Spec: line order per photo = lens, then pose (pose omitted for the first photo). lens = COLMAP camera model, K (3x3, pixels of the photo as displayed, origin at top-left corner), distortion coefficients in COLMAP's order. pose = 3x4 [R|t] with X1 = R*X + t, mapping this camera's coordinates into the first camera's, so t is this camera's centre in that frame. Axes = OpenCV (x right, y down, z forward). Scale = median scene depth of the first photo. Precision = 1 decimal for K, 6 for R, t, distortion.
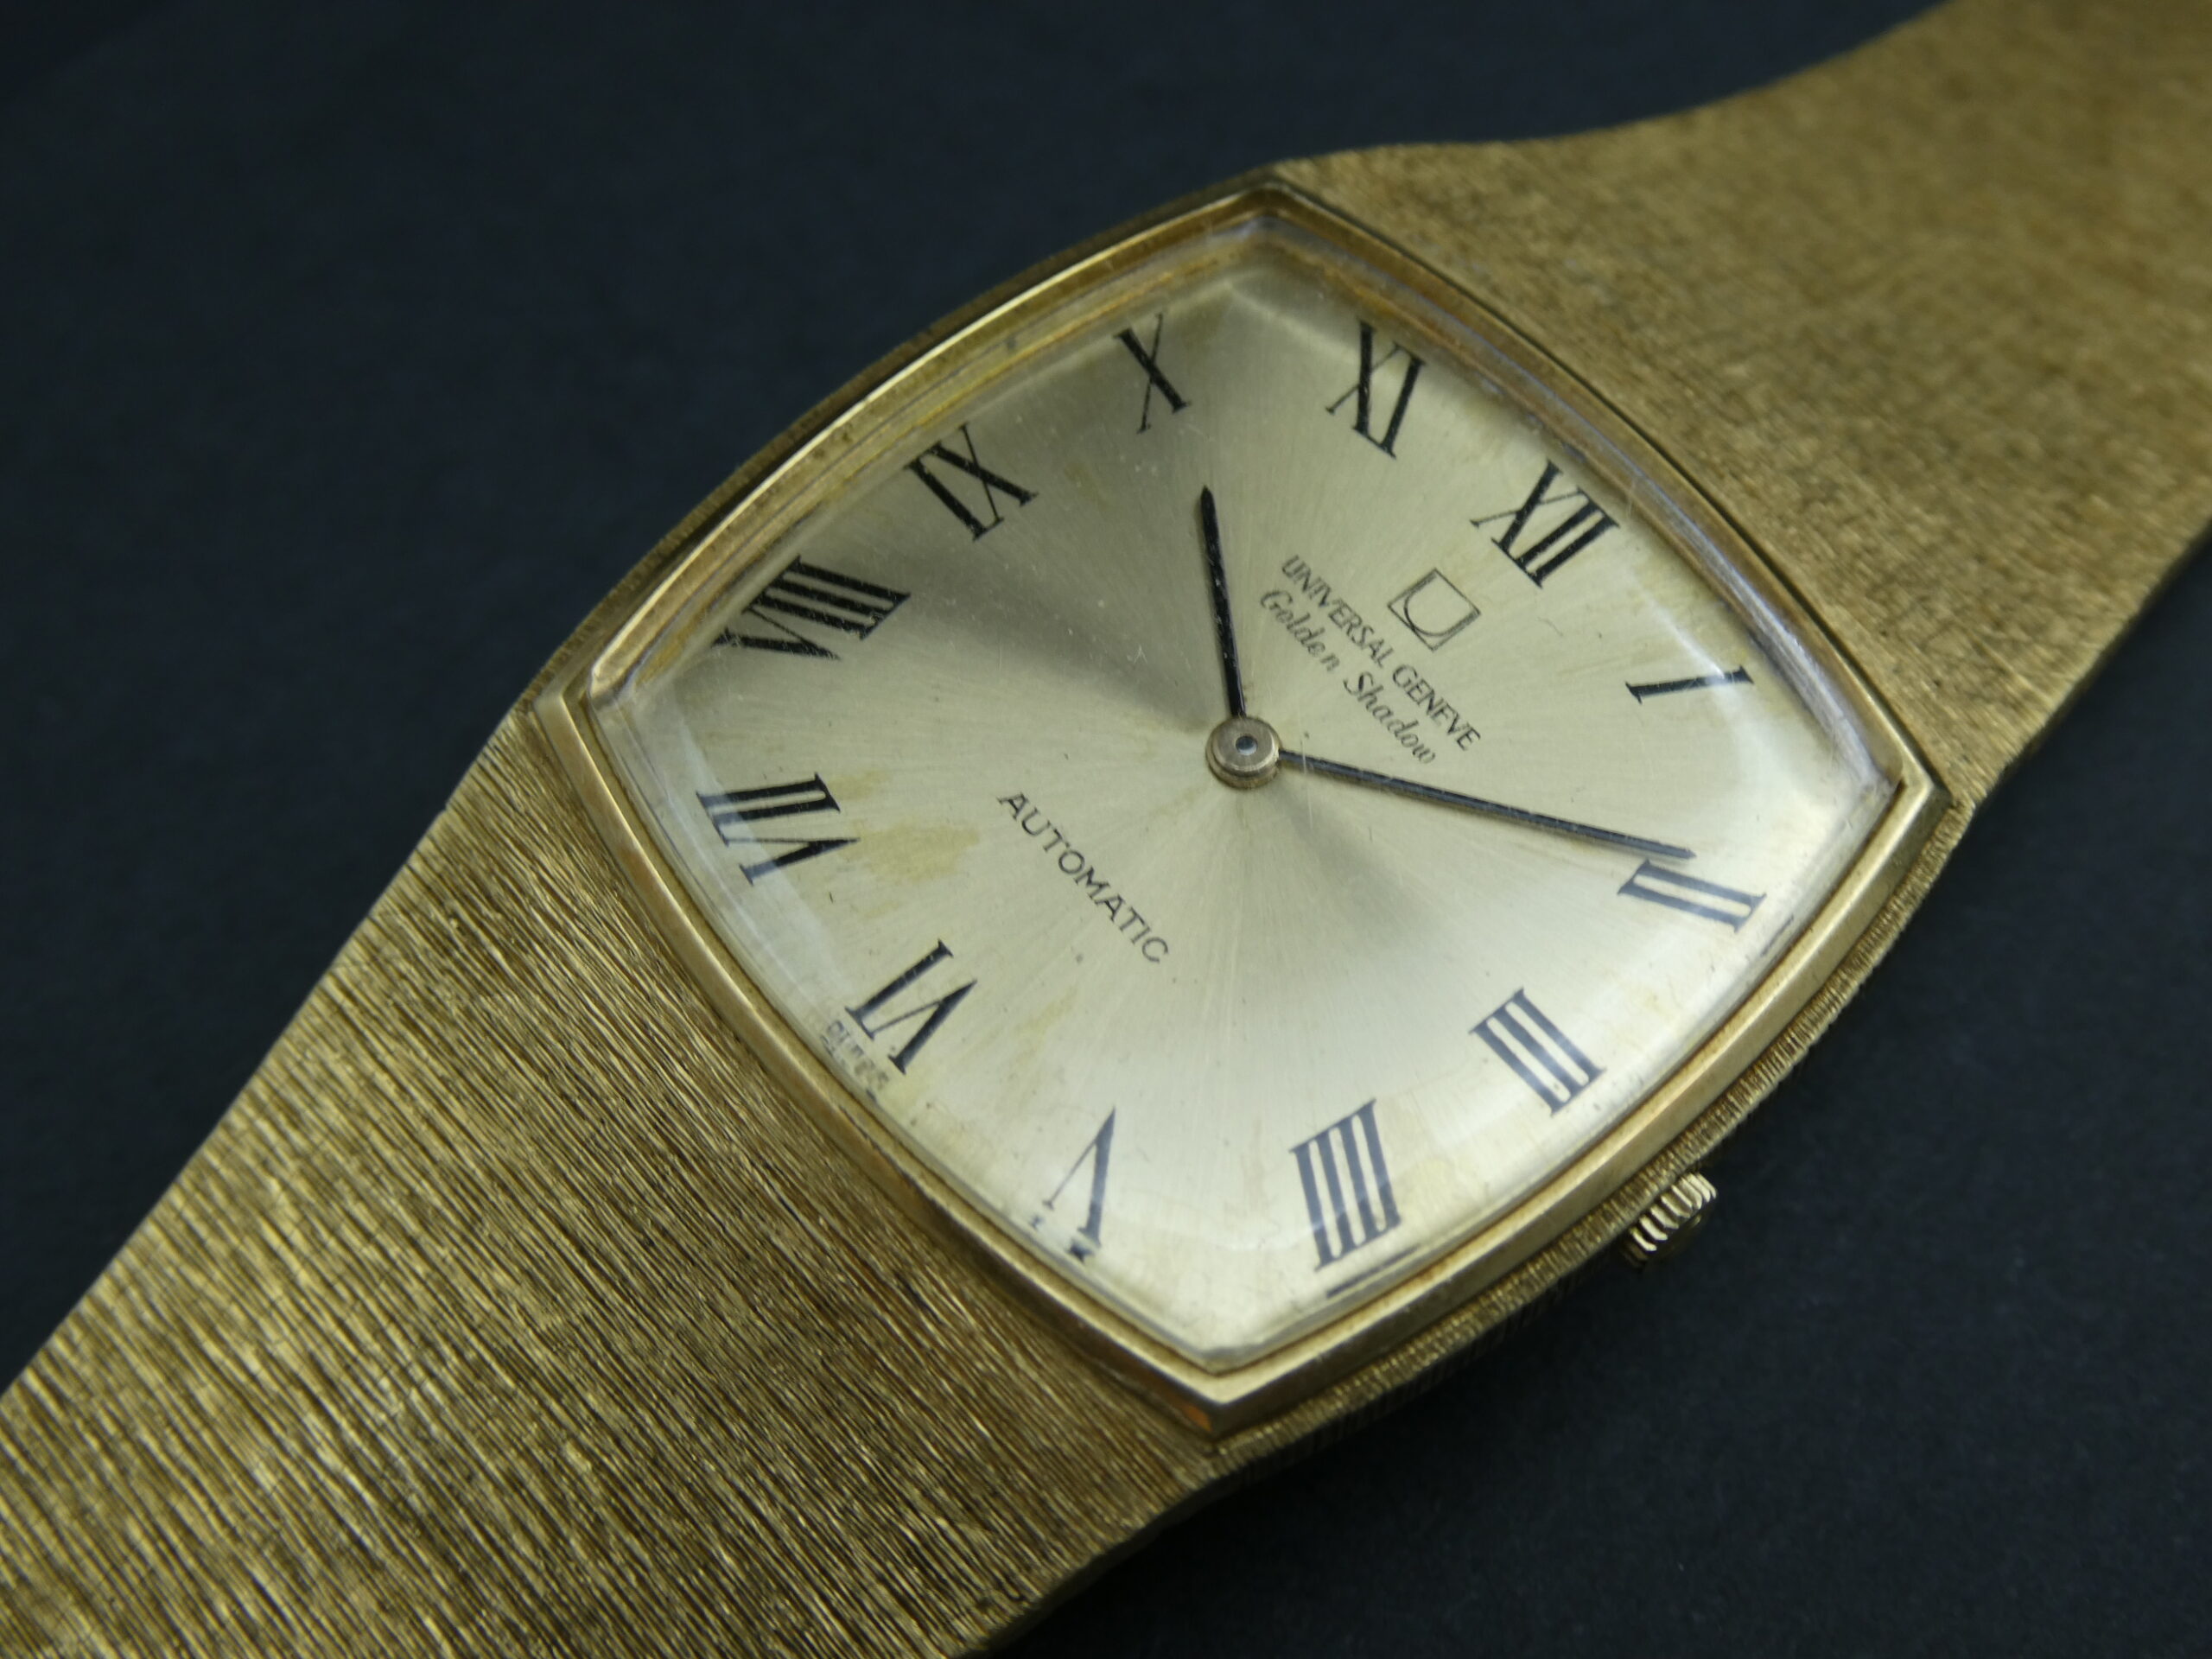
lens RADIAL K [[3879.9, 0, 1106.0], [0, 3879.9, 829.5], [0, 0, 1]] dist [-0.294747, 0.147925]
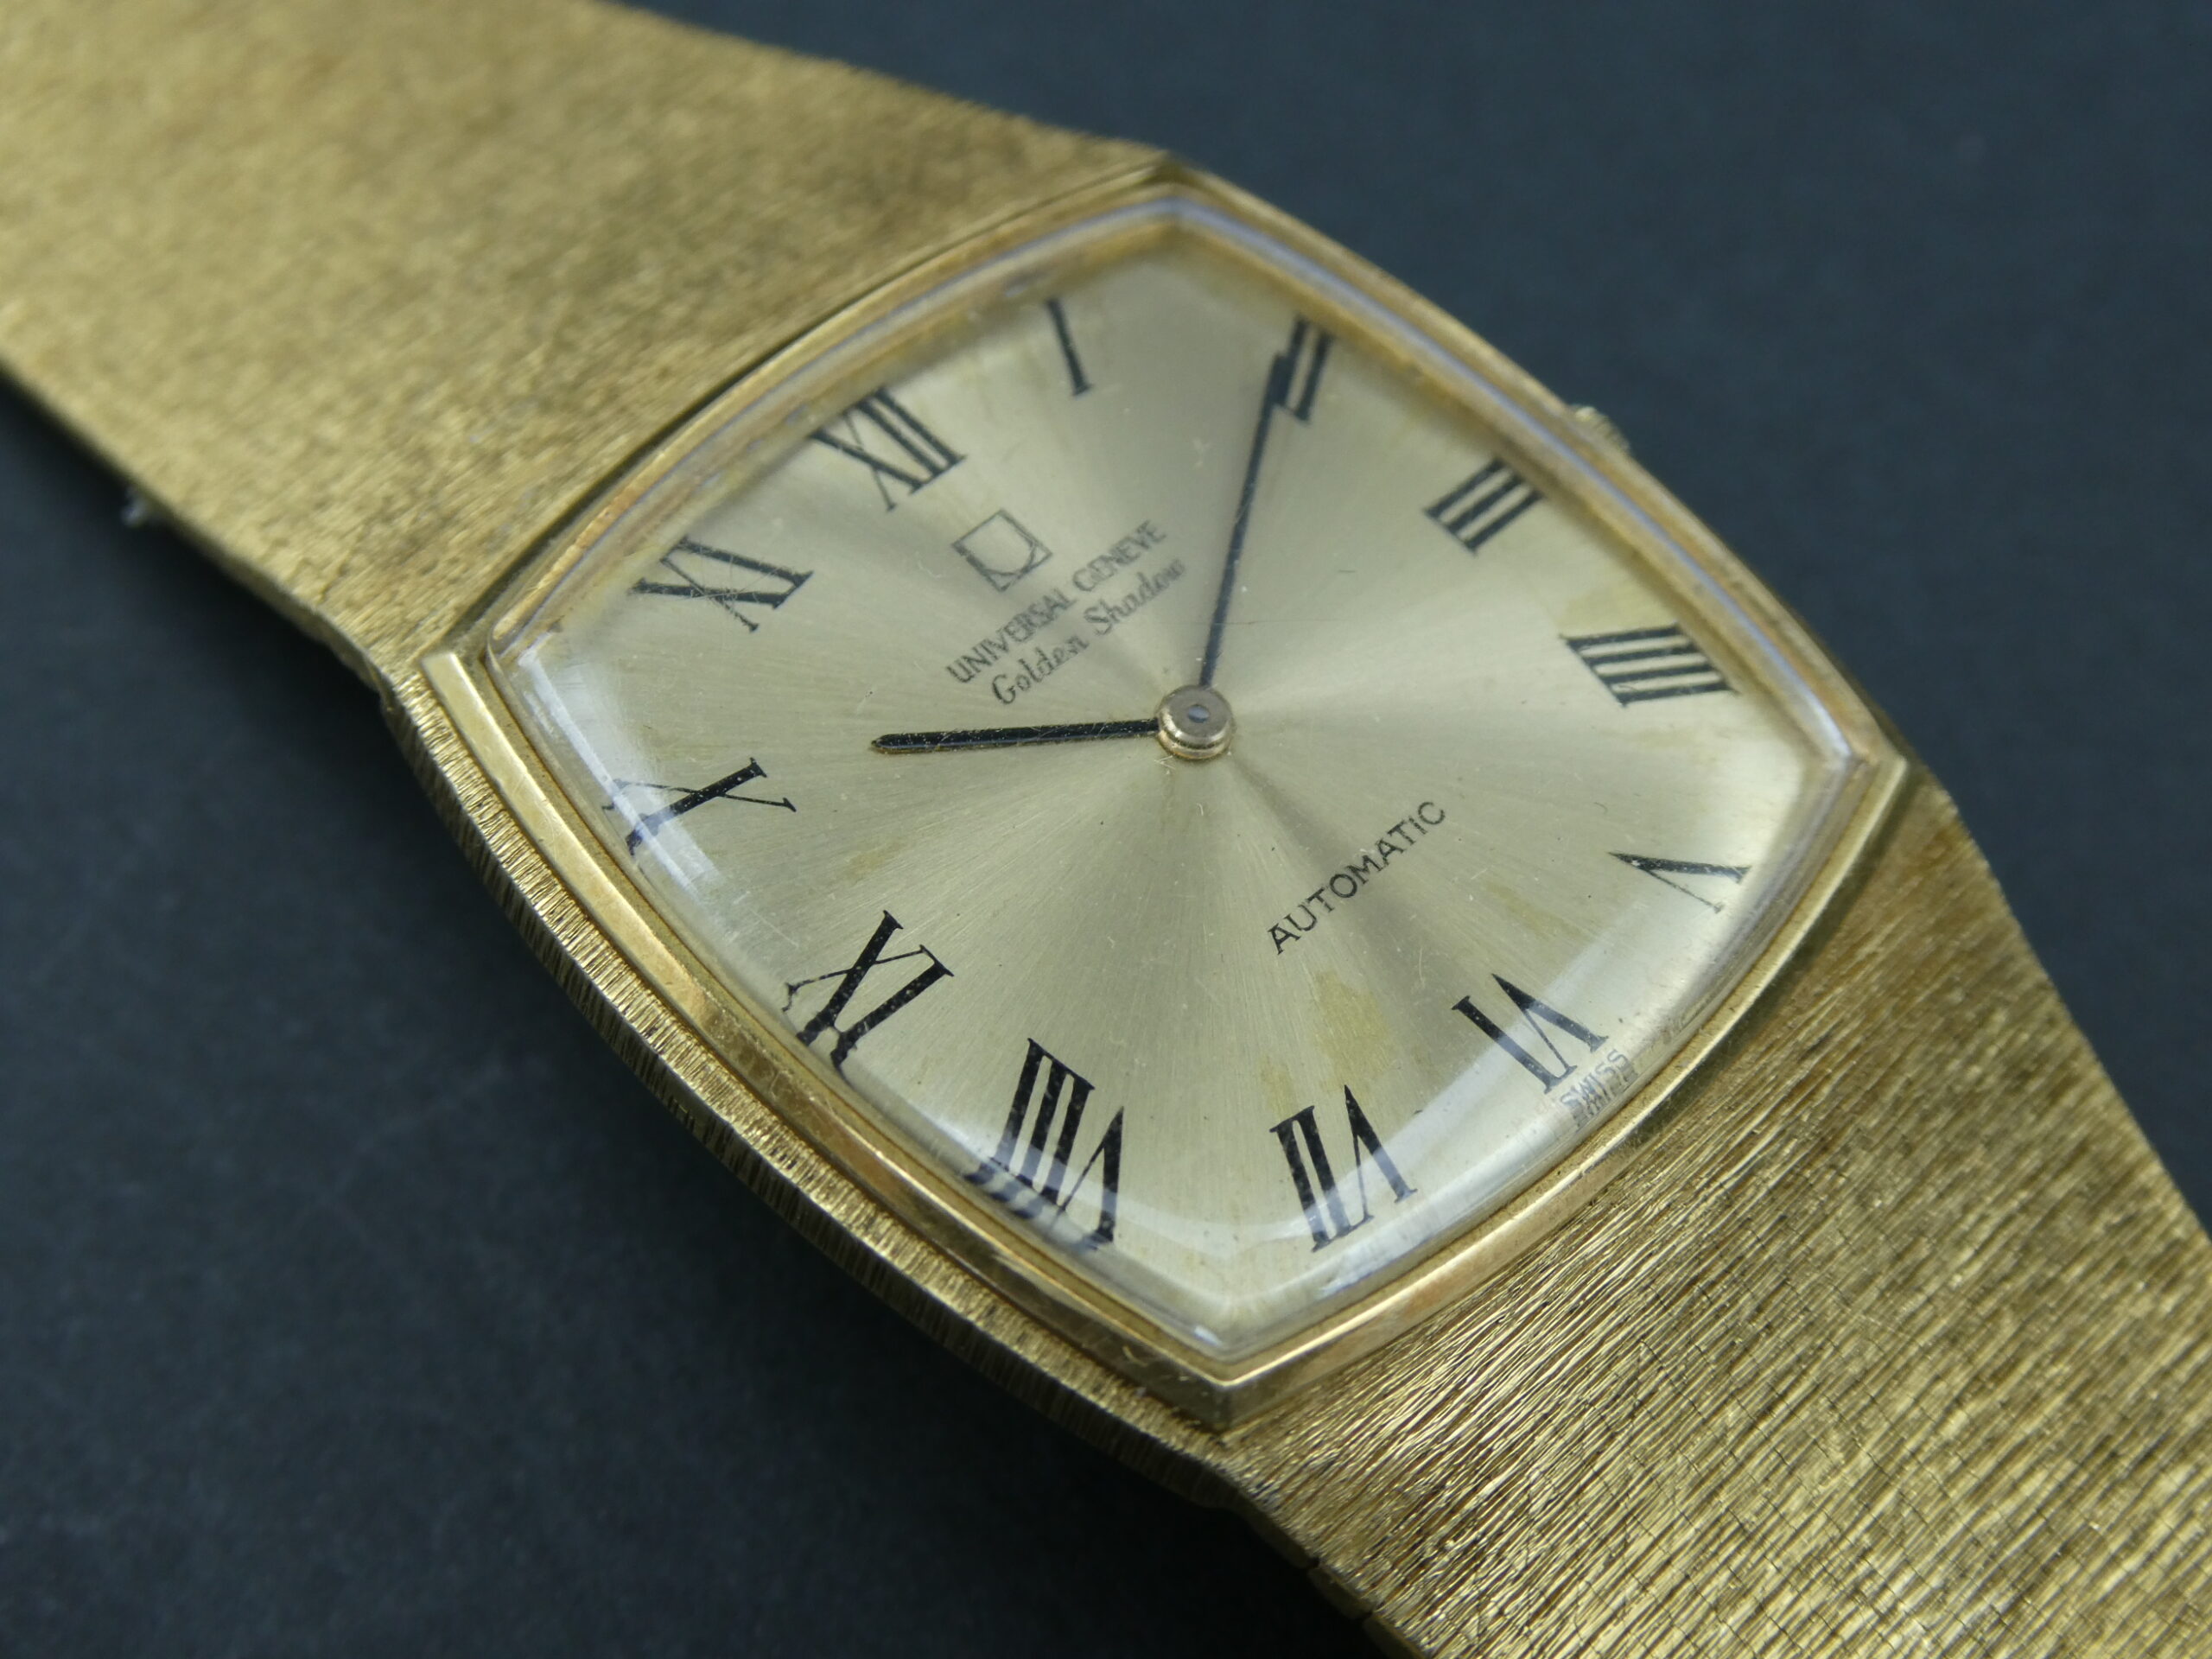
lens RADIAL K [[3675.4, 0, 1106.0], [0, 3675.4, 829.5], [0, 0, 1]] dist [-0.163873, -0.258034]
pose [[-0.066406, -0.861933, 0.502655, -0.444331], [0.806466, 0.250273, 0.535702, -0.522361], [-0.587540, 0.440948, 0.678500, 0.434791]]
